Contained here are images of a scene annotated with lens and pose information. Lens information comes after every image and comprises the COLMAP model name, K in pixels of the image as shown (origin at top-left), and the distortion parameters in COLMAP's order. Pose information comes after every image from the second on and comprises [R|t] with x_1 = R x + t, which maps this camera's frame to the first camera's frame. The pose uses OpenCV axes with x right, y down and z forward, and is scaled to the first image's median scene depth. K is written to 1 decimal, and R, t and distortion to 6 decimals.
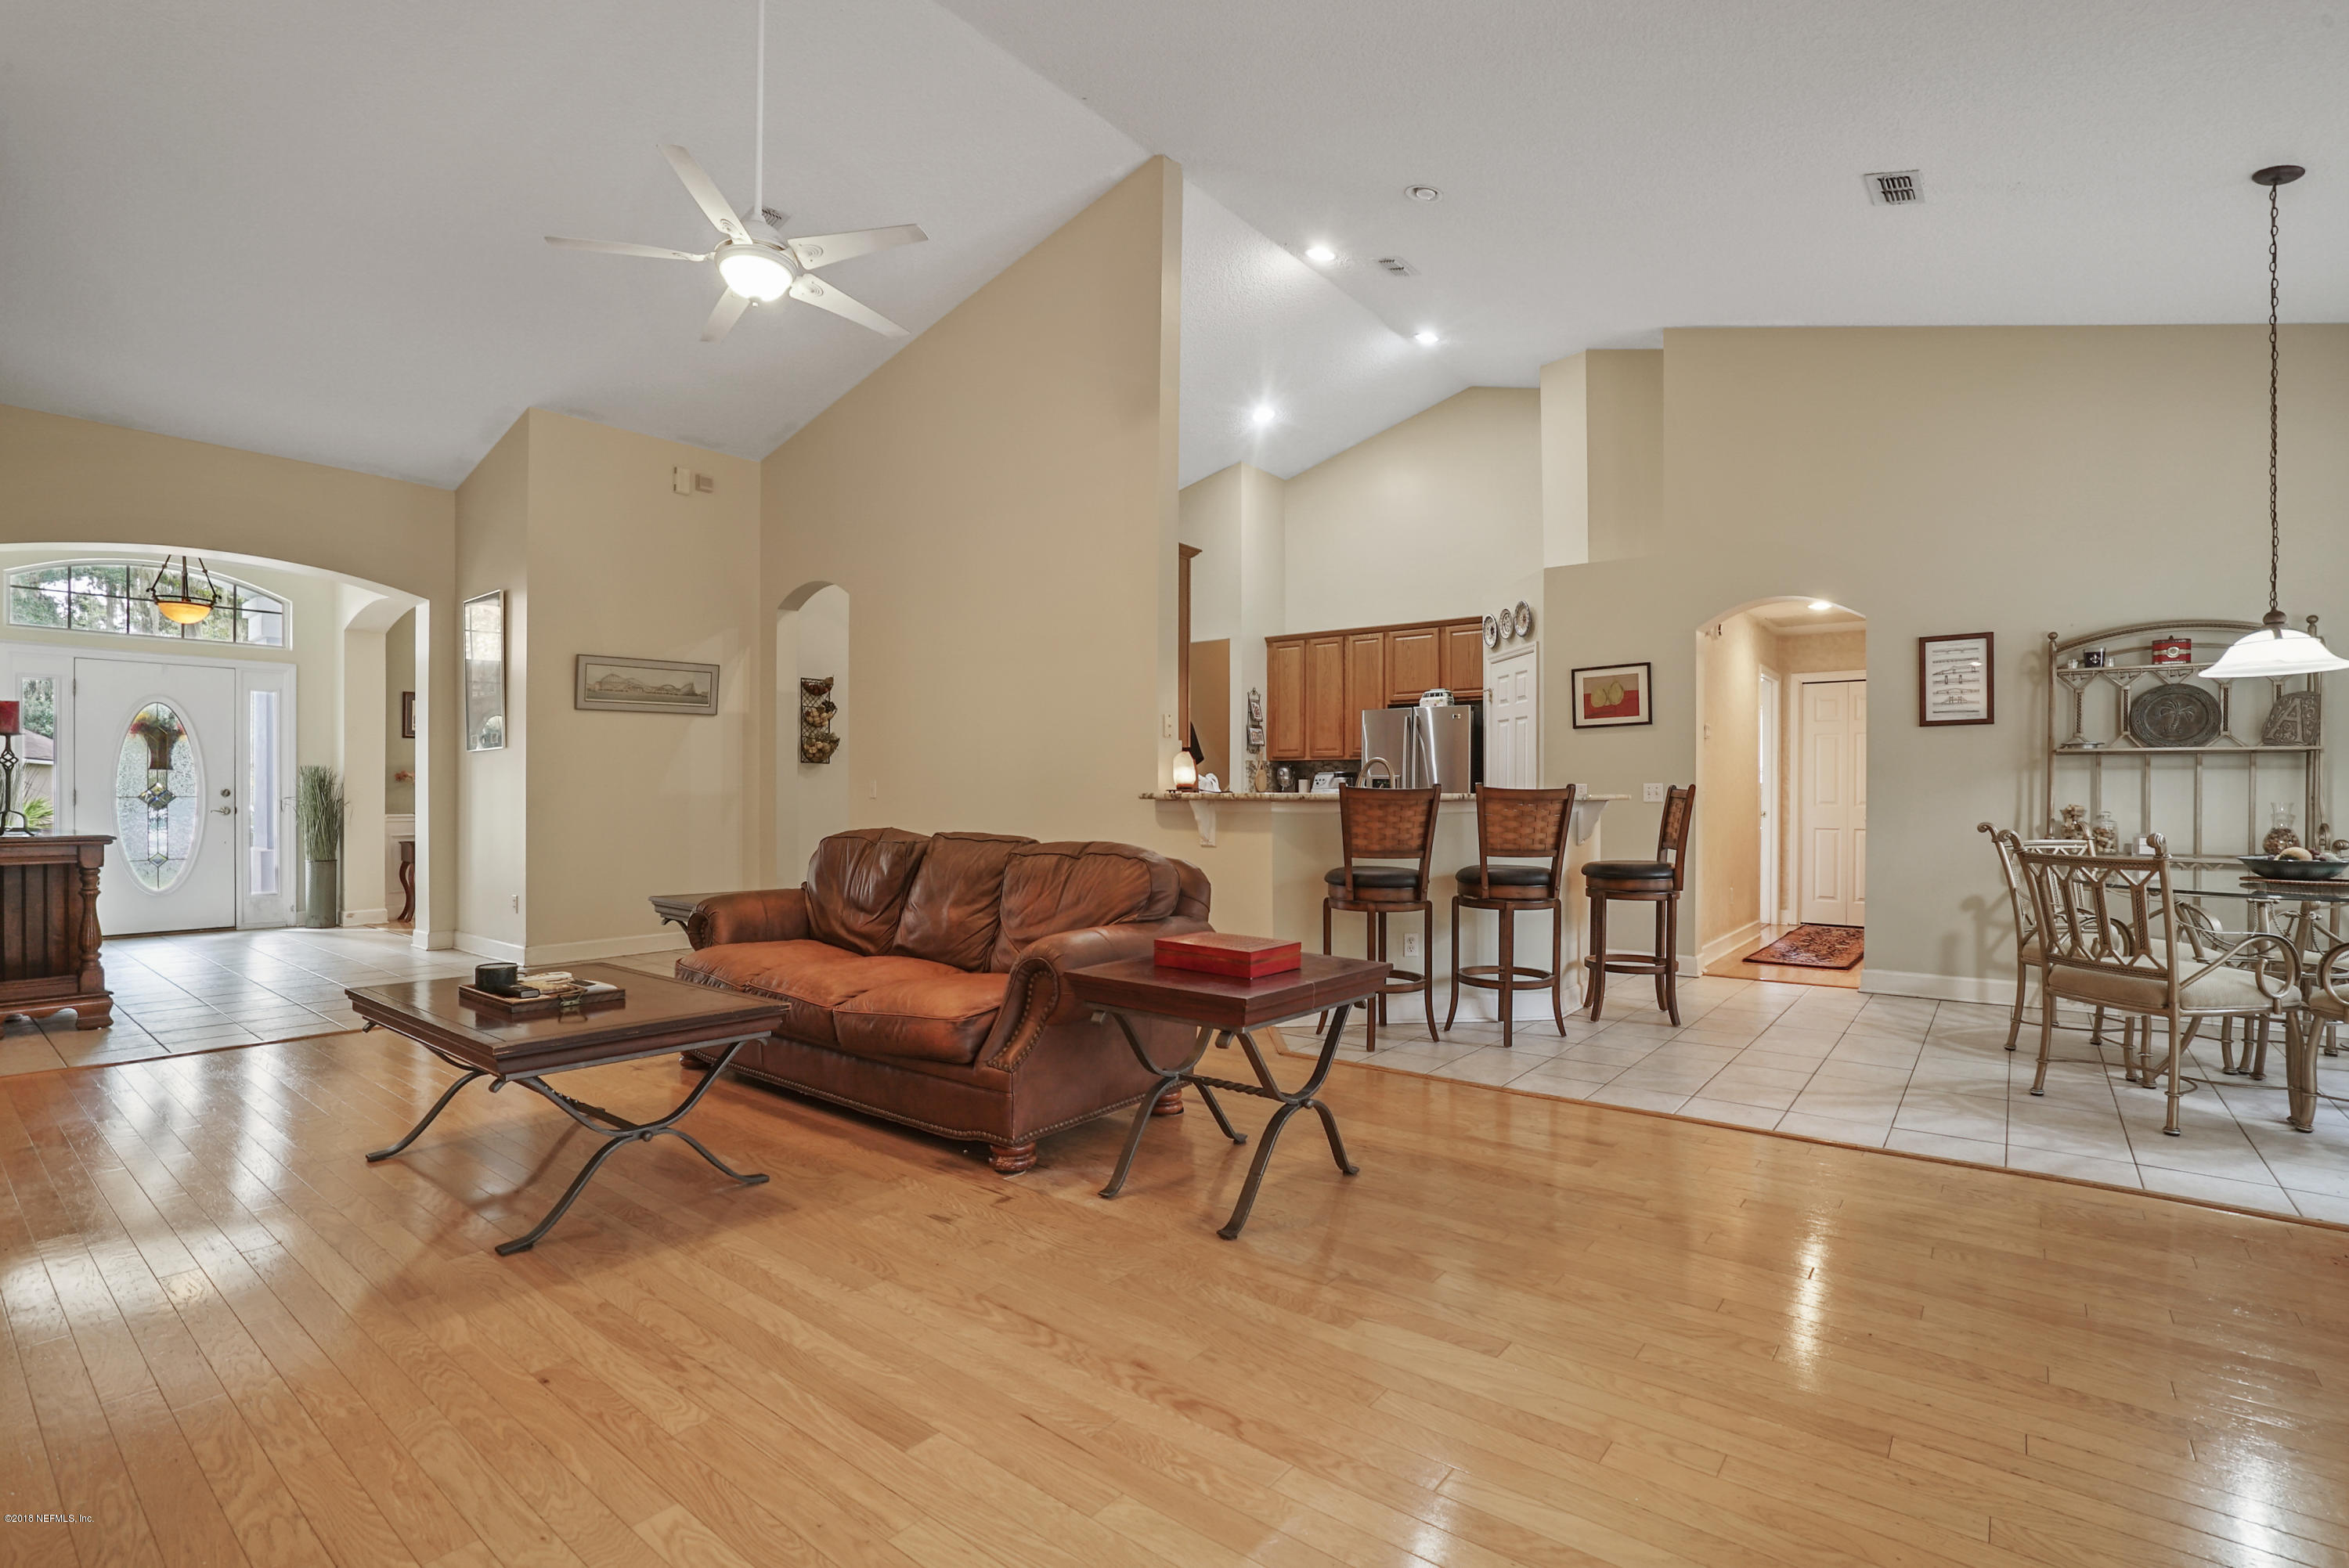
lens RADIAL K [[1116.2, 0, 1165.8], [0, 1116.2, 796.0], [0, 0, 1]] dist [-0.065250, 0.027092]
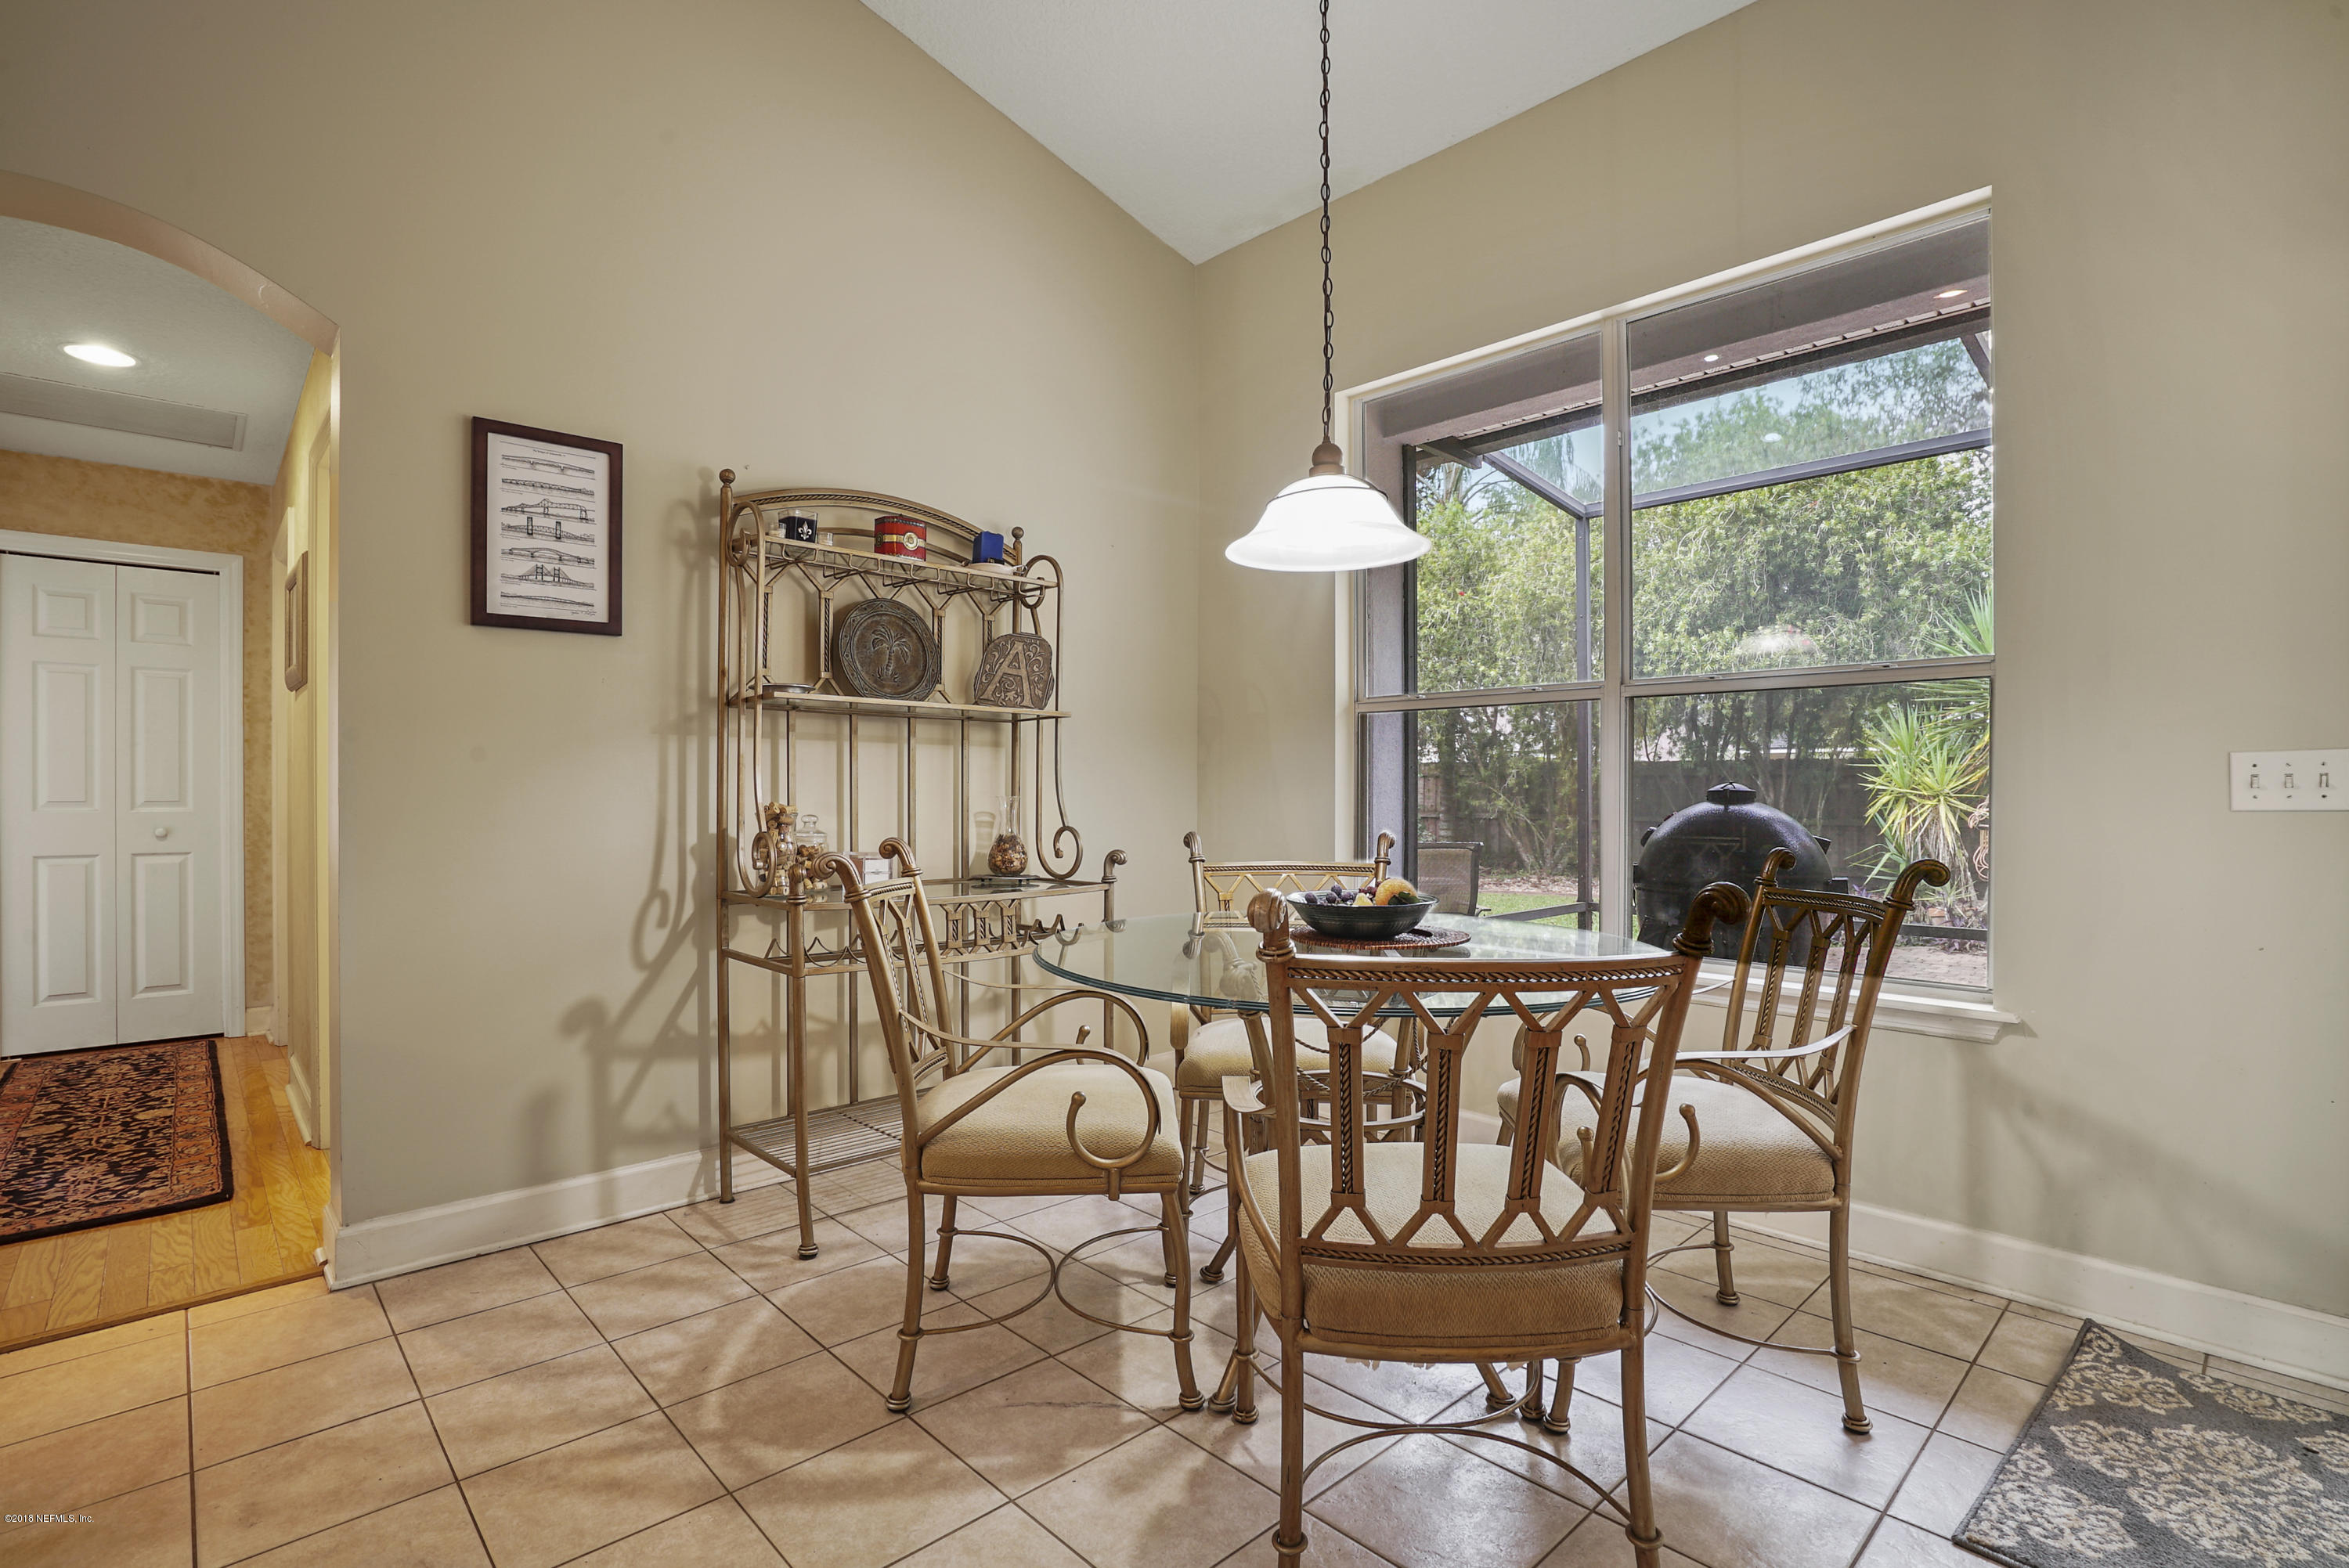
lens RADIAL K [[1116.2, 0, 1165.8], [0, 1116.2, 796.0], [0, 0, 1]] dist [-0.065250, 0.027092]
pose [[0.151492, -0.003825, 0.988451, 0.323854], [0.003082, 0.999989, 0.003397, 0.003376], [-0.988454, 0.002532, 0.151502, 0.696253]]
